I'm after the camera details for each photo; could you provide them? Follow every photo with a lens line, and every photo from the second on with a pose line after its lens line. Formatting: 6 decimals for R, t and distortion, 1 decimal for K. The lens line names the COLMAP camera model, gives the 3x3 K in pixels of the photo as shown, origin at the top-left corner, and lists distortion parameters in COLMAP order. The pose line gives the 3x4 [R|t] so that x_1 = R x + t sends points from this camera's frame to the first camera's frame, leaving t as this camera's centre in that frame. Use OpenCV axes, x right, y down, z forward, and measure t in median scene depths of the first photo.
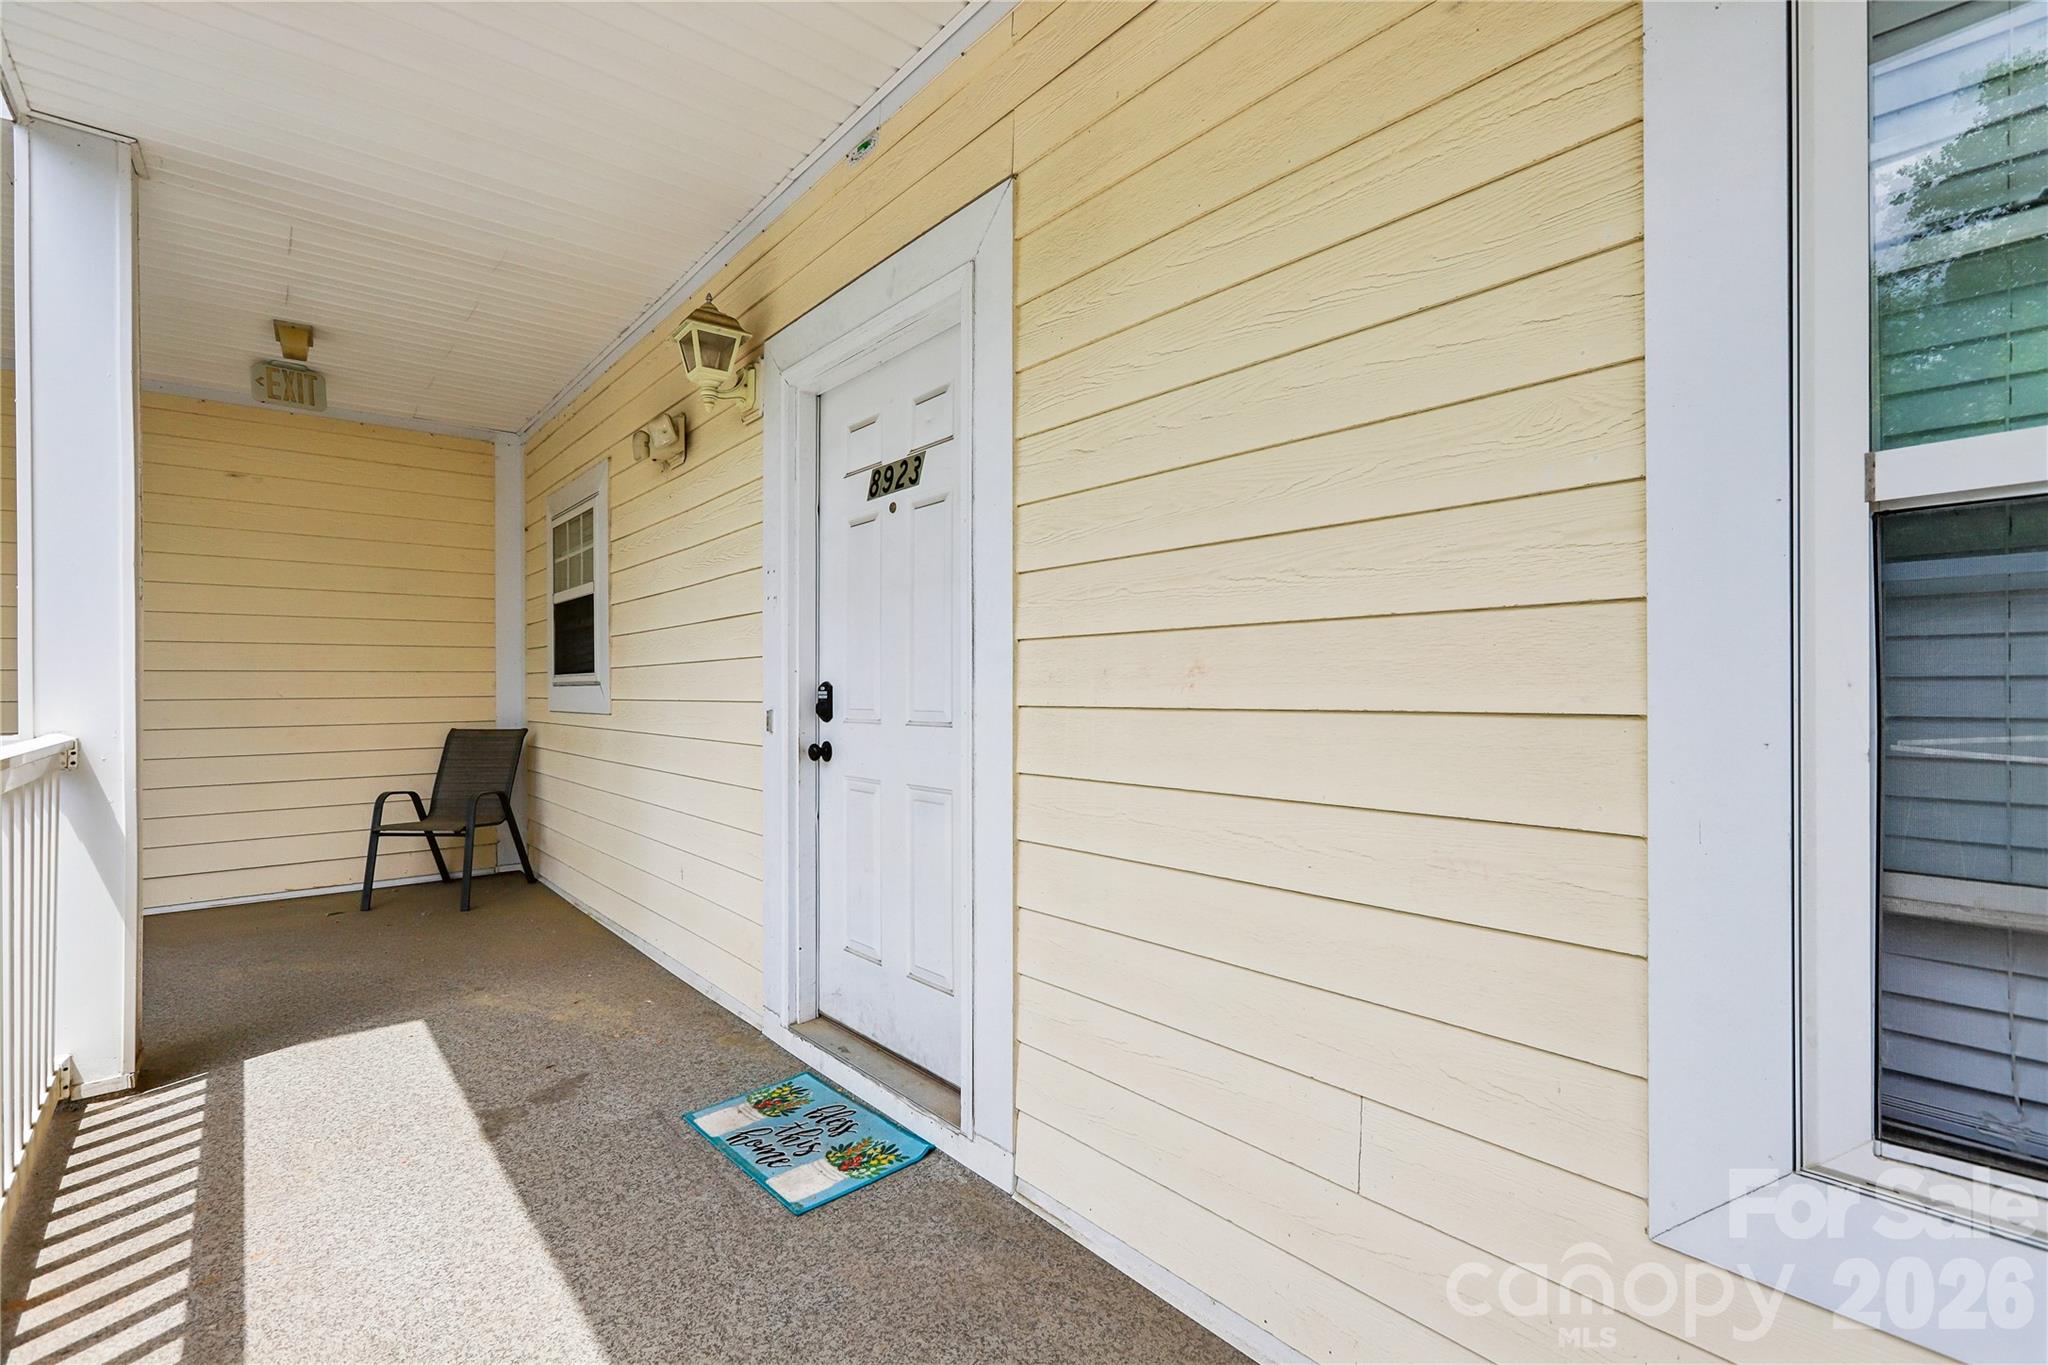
lens RADIAL K [[928.4, 0, 1037.4], [0, 928.4, 697.6], [0, 0, 1]] dist [-0.003220, 0.003659]
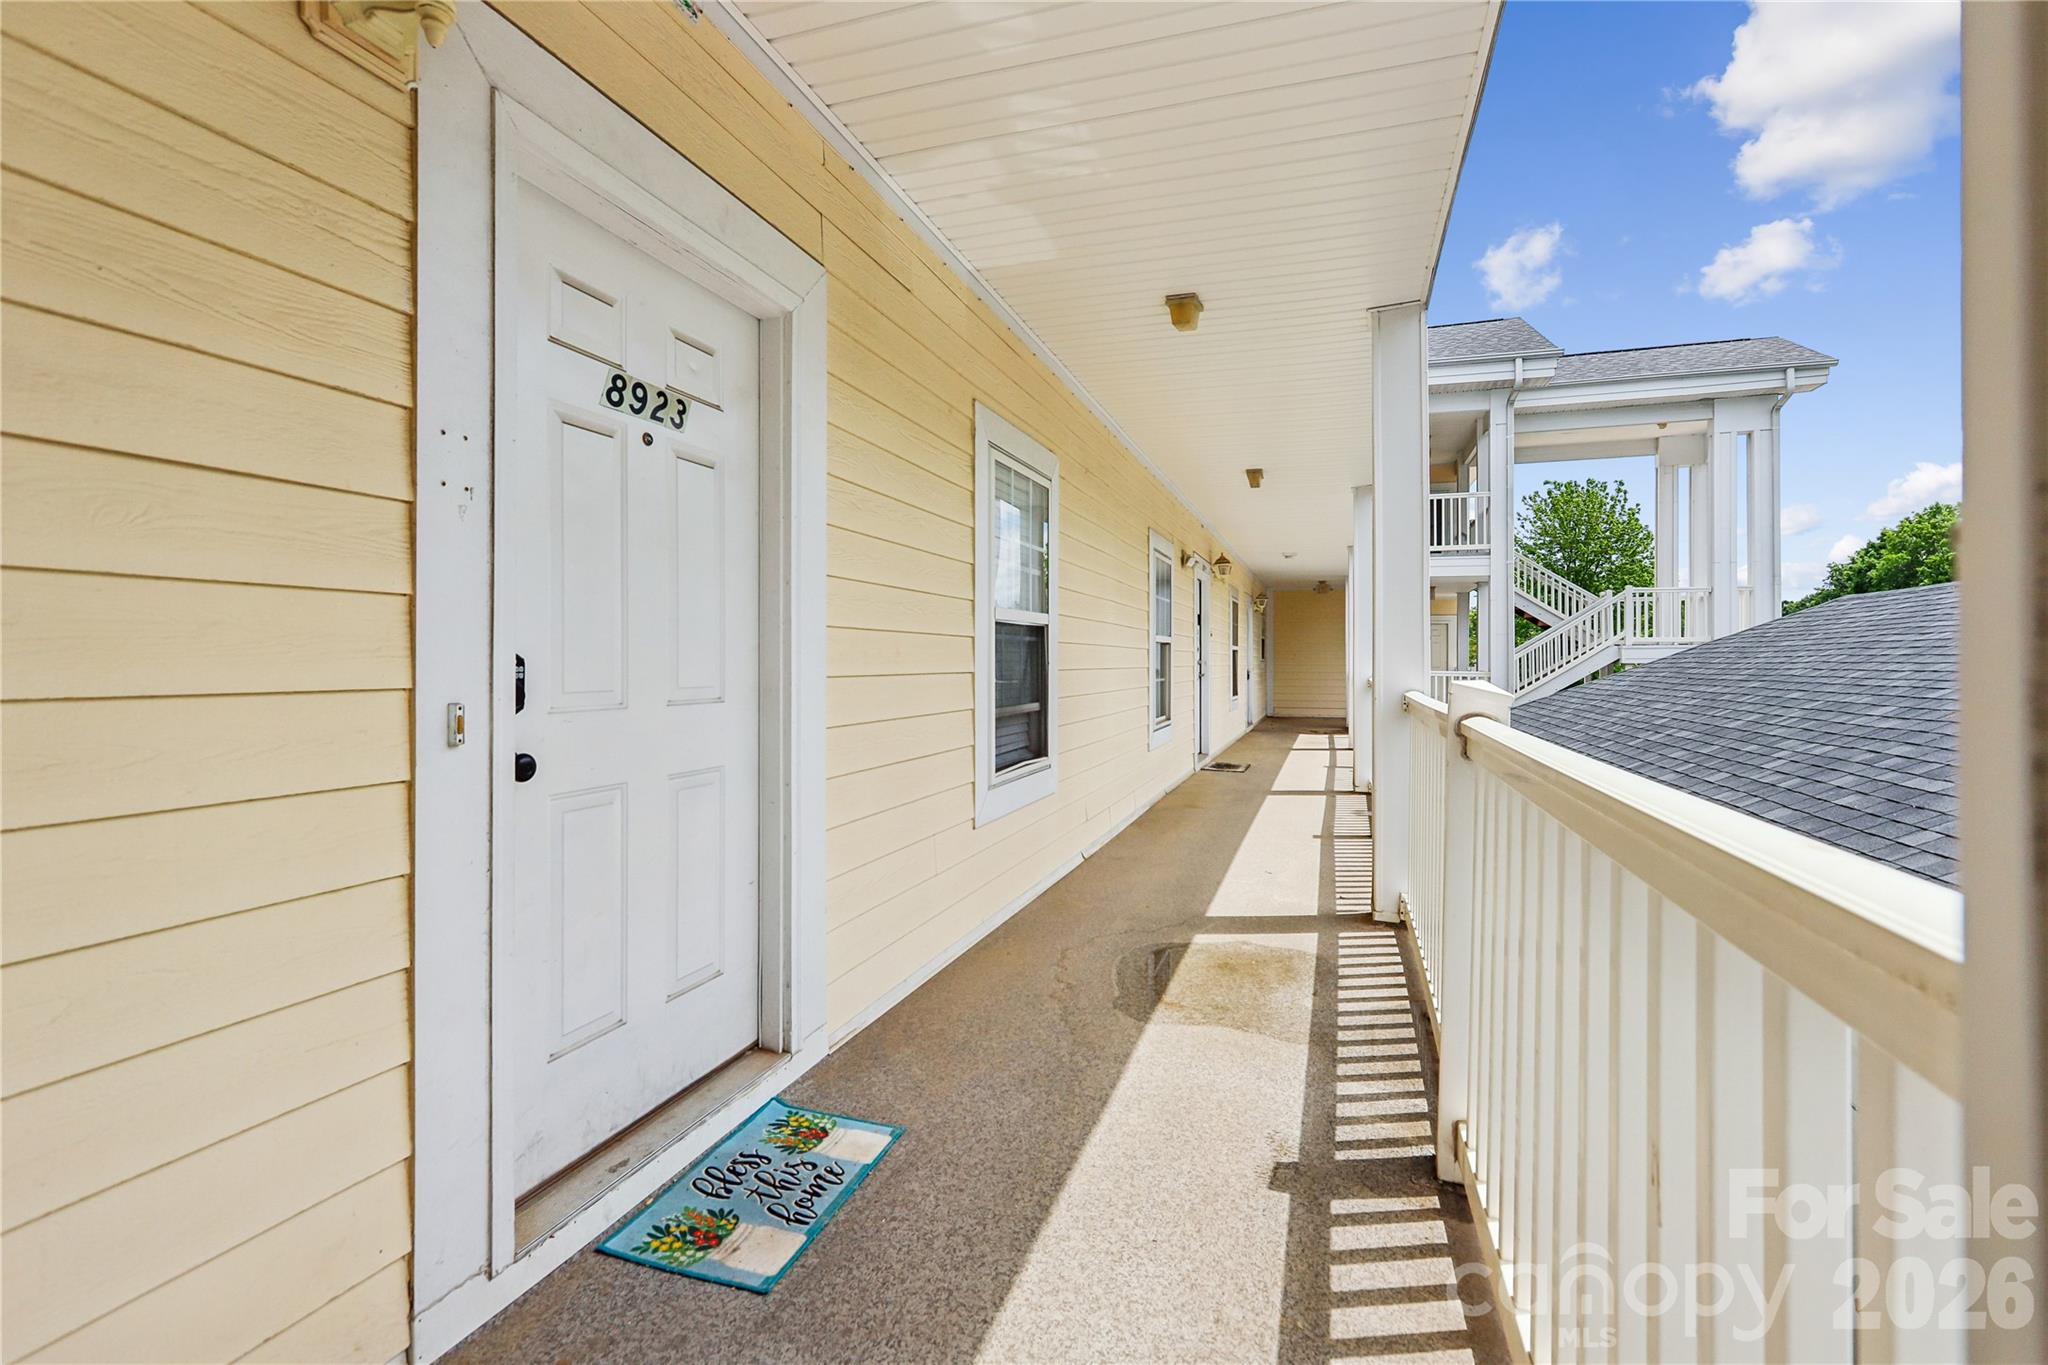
lens RADIAL K [[928.4, 0, 1031.7], [0, 928.4, 668.9], [0, 0, 1]] dist [-0.003220, 0.003659]
pose [[-0.522414, -0.003609, 0.852684, -1.078340], [0.007386, 0.999934, 0.008757, -0.009263], [-0.852660, 0.010873, -0.522353, 1.203129]]
